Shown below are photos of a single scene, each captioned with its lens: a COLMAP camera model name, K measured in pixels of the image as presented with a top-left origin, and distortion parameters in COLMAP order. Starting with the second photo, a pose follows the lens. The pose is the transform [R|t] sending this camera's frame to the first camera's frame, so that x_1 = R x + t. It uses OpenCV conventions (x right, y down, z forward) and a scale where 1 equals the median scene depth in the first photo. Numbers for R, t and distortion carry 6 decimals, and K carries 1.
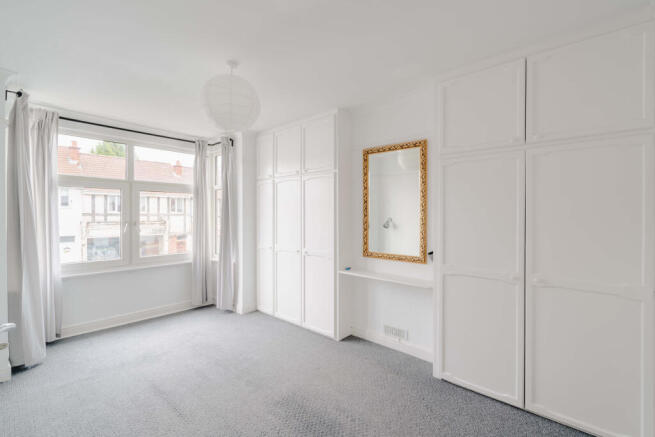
lens RADIAL K [[285.6, 0, 327.5], [0, 285.6, 218.5], [0, 0, 1]] dist [-0.002479, 0.000966]
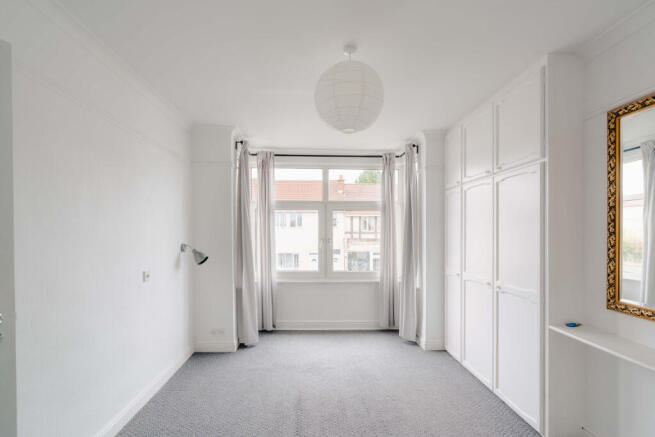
lens RADIAL K [[297.2, 0, 326.9], [0, 297.2, 237.2], [0, 0, 1]] dist [0.001165, 0.000712]
pose [[0.702406, 0.012129, -0.711673, 0.131955], [-0.011865, 0.999915, 0.005331, -0.000242], [0.711678, 0.004699, 0.702490, 0.192727]]
